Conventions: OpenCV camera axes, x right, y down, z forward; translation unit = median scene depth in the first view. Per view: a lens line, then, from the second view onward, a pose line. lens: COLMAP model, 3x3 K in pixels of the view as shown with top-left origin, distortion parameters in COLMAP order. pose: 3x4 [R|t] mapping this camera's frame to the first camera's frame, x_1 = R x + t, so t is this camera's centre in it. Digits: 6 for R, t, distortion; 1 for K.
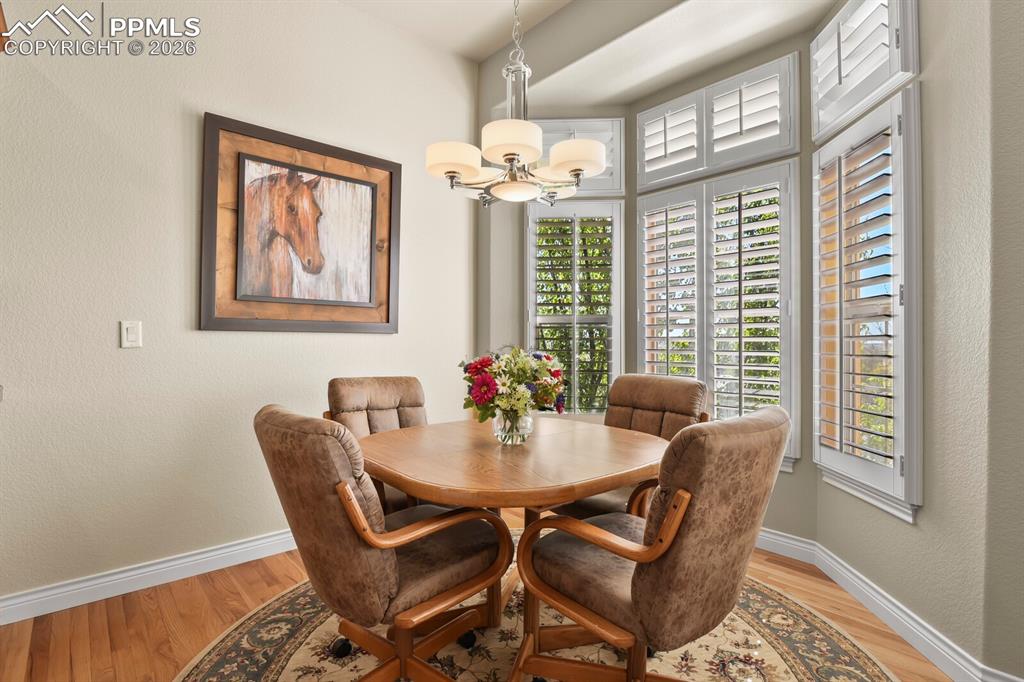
lens RADIAL K [[495.2, 0, 510.1], [0, 495.2, 337.8], [0, 0, 1]] dist [-0.013549, -0.004168]
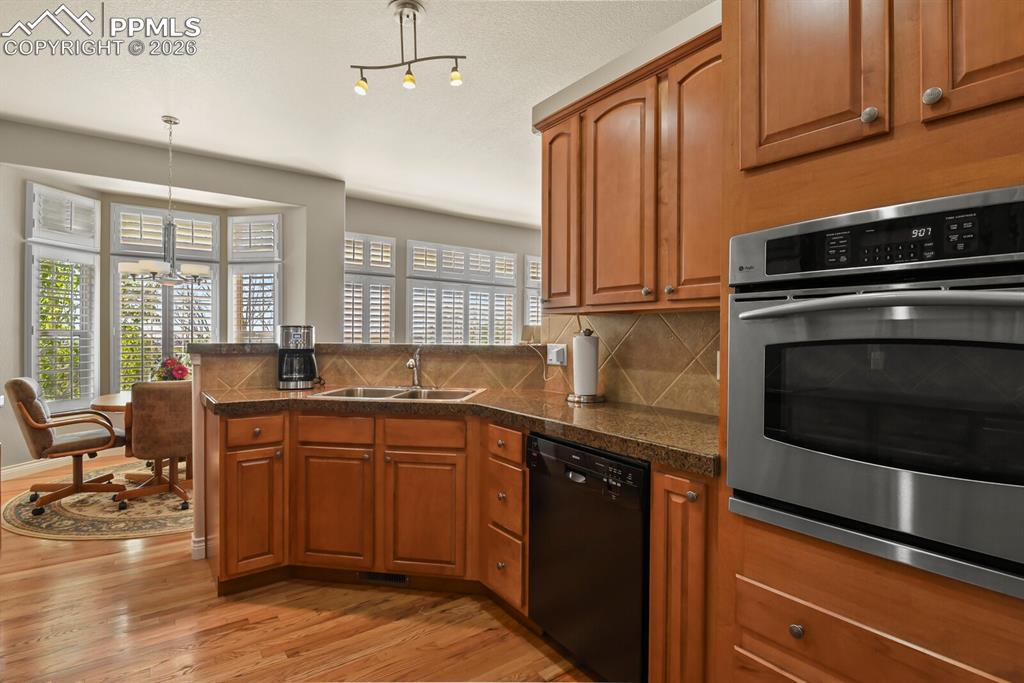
lens RADIAL K [[495.2, 0, 517.5], [0, 495.2, 339.1], [0, 0, 1]] dist [-0.013549, -0.004168]
pose [[0.082899, -0.006122, 0.996539, -1.465087], [-0.007609, 0.999948, 0.006775, -0.050143], [-0.996529, -0.008145, 0.082848, -0.512169]]
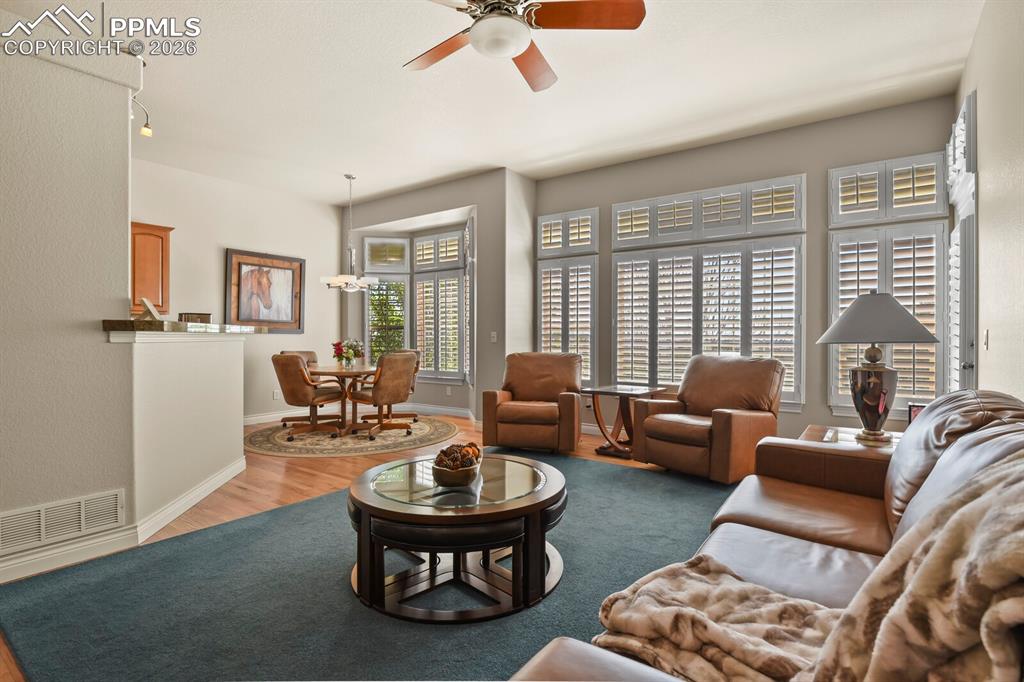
lens RADIAL K [[514.8, 0, 508.0], [0, 514.8, 339.2], [0, 0, 1]] dist [0.006389, -0.000279]
pose [[0.976725, -0.002595, 0.214480, 0.210465], [0.001307, 0.999980, 0.006144, 0.002799], [-0.214492, -0.005720, 0.976709, -1.765116]]
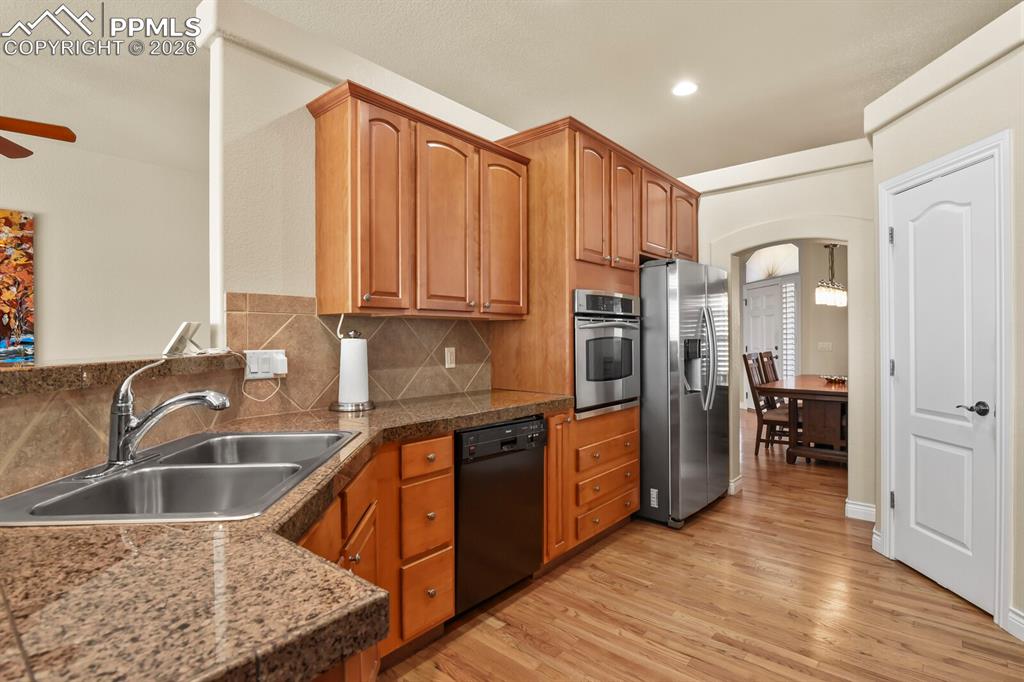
lens RADIAL K [[495.2, 0, 518.4], [0, 495.2, 339.9], [0, 0, 1]] dist [-0.013549, -0.004168]
pose [[-0.989362, 0.007079, -0.145303, -0.665609], [0.006436, 0.999967, 0.004897, -0.050390], [0.145332, 0.003910, -0.989375, 0.341156]]
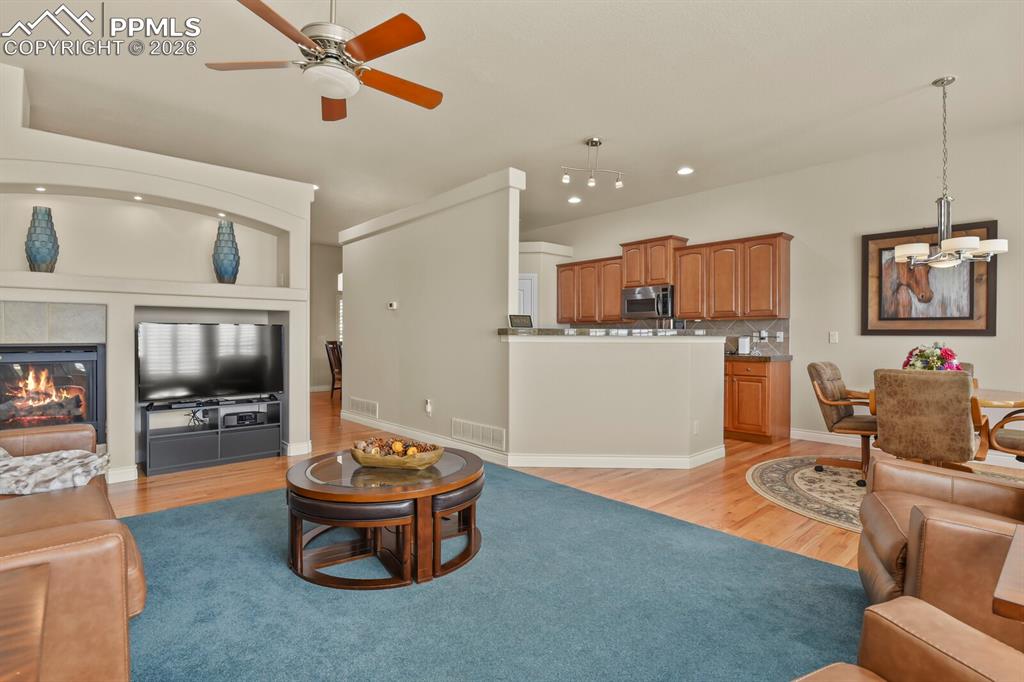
lens RADIAL K [[495.2, 0, 514.2], [0, 495.2, 339.9], [0, 0, 1]] dist [-0.013549, -0.004168]
pose [[0.009925, 0.001062, -0.999950, 1.394538], [-0.003999, 0.999991, 0.001022, 0.007295], [0.999943, 0.003989, 0.009930, -0.508315]]
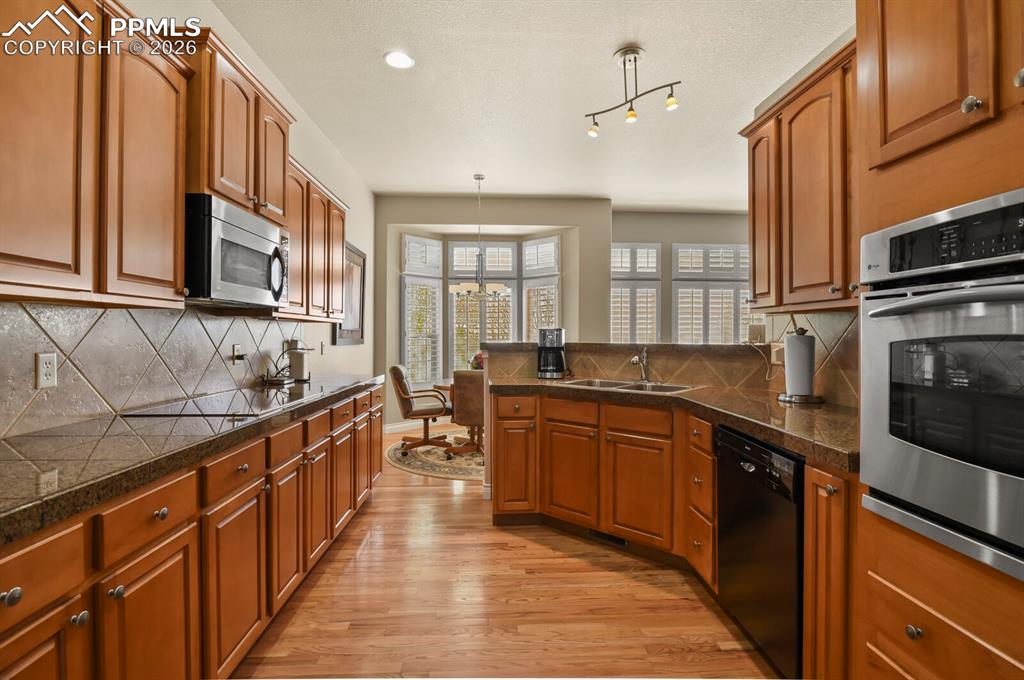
lens RADIAL K [[495.2, 0, 513.6], [0, 495.2, 335.7], [0, 0, 1]] dist [-0.013549, -0.004168]
pose [[0.624416, 0.000051, 0.781092, -1.567298], [-0.001022, 0.999999, 0.000751, -0.049654], [-0.781092, -0.001268, 0.624415, -0.723648]]
